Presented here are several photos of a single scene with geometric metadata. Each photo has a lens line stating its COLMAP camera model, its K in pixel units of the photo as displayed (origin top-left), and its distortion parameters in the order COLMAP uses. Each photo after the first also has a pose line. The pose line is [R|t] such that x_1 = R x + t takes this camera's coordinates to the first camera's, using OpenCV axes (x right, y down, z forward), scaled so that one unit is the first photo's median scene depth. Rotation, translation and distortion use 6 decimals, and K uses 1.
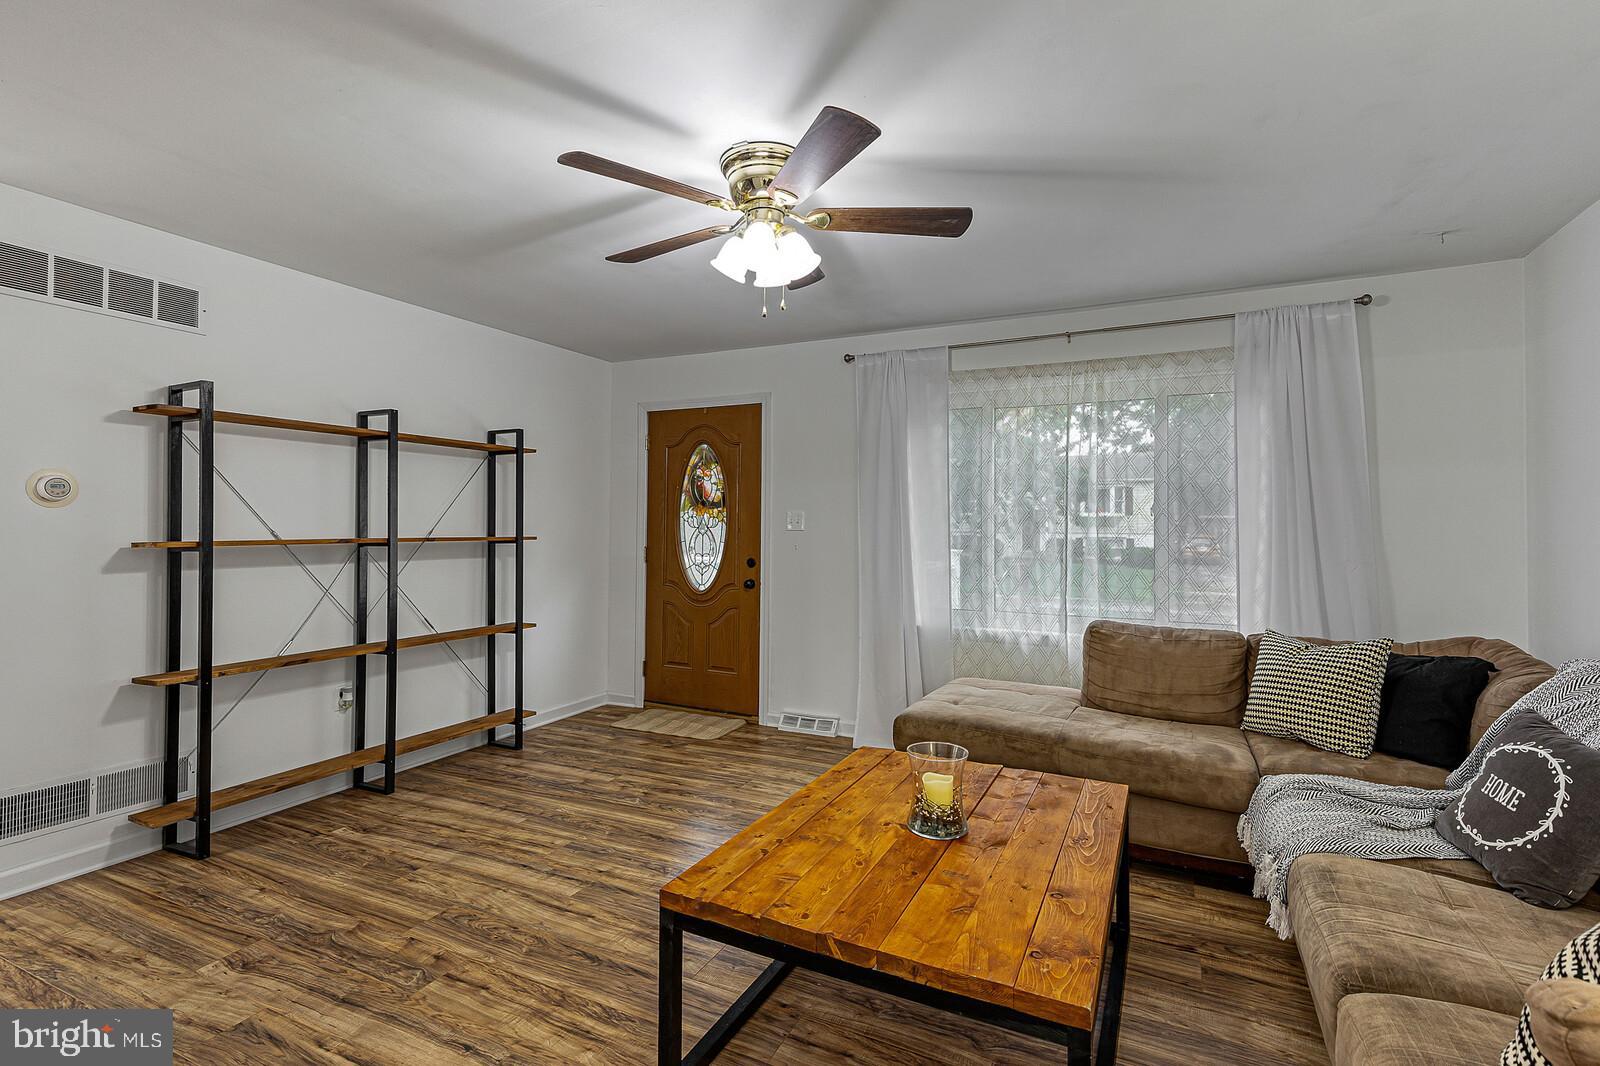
lens RADIAL K [[739.6, 0, 804.6], [0, 739.6, 520.8], [0, 0, 1]] dist [0.012518, -0.000408]
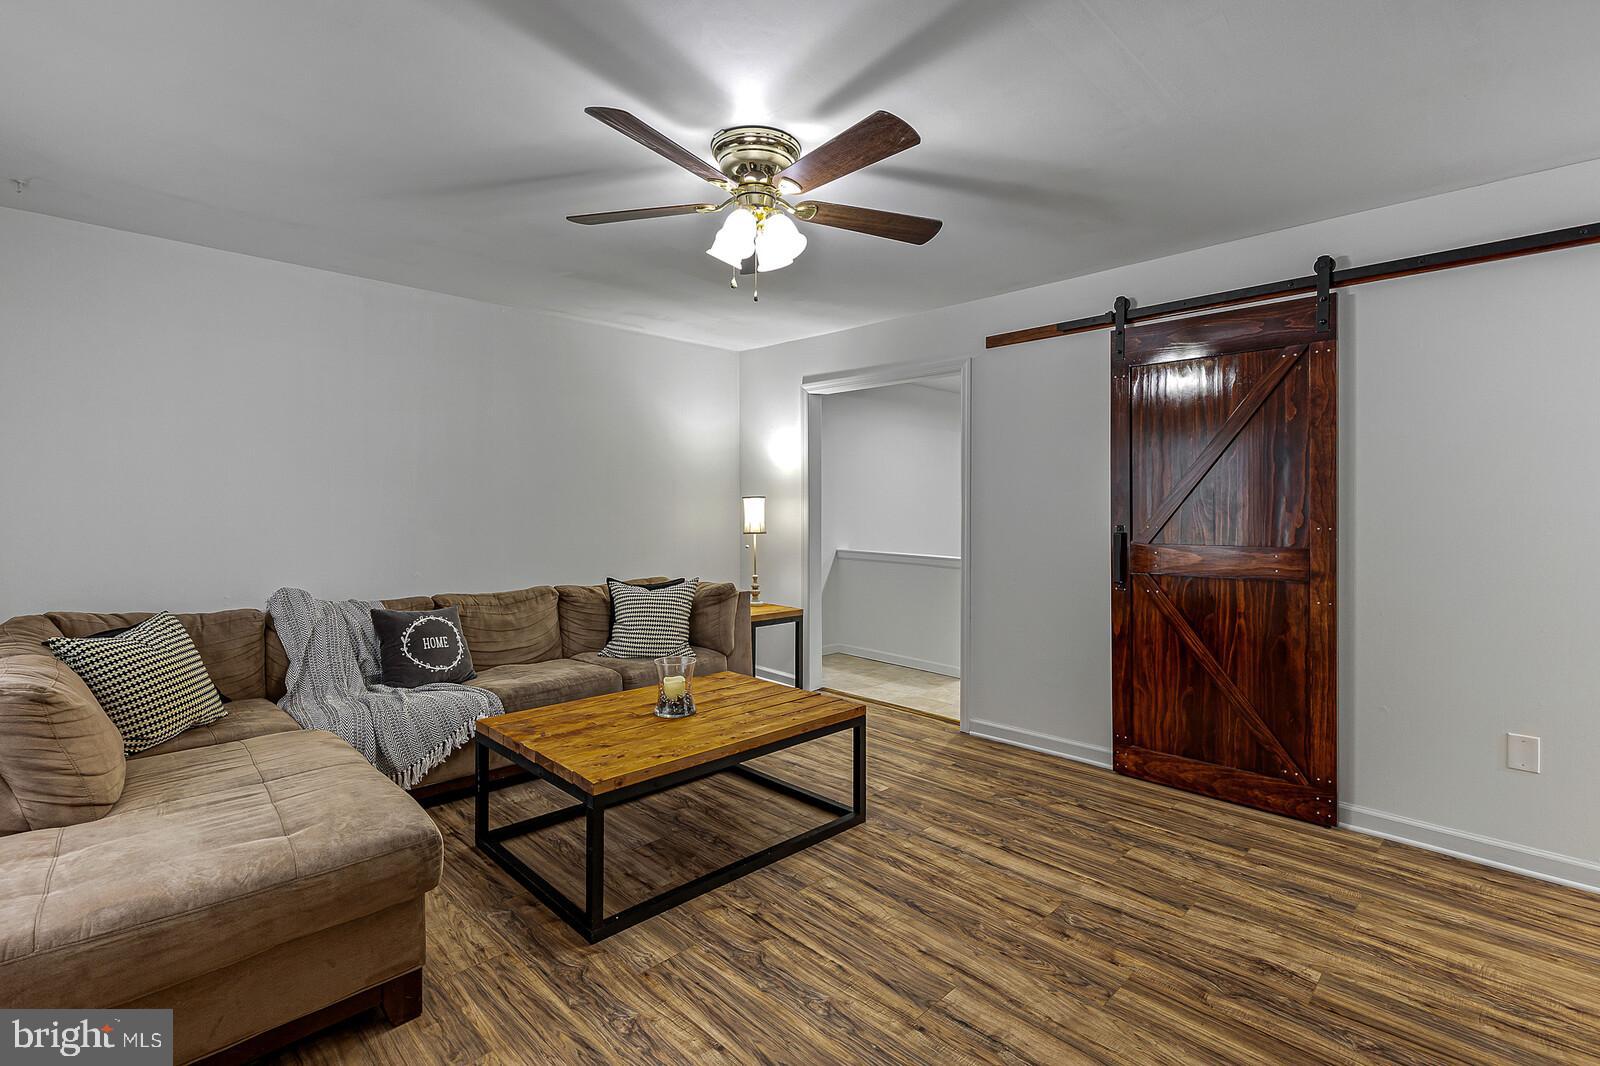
lens RADIAL K [[739.6, 0, 803.9], [0, 739.6, 523.6], [0, 0, 1]] dist [0.012518, -0.000408]
pose [[-0.941786, -0.014074, 0.335920, -0.474280], [-0.008932, 0.999818, 0.016848, 0.014480], [-0.336096, 0.012866, -0.941740, 1.997127]]
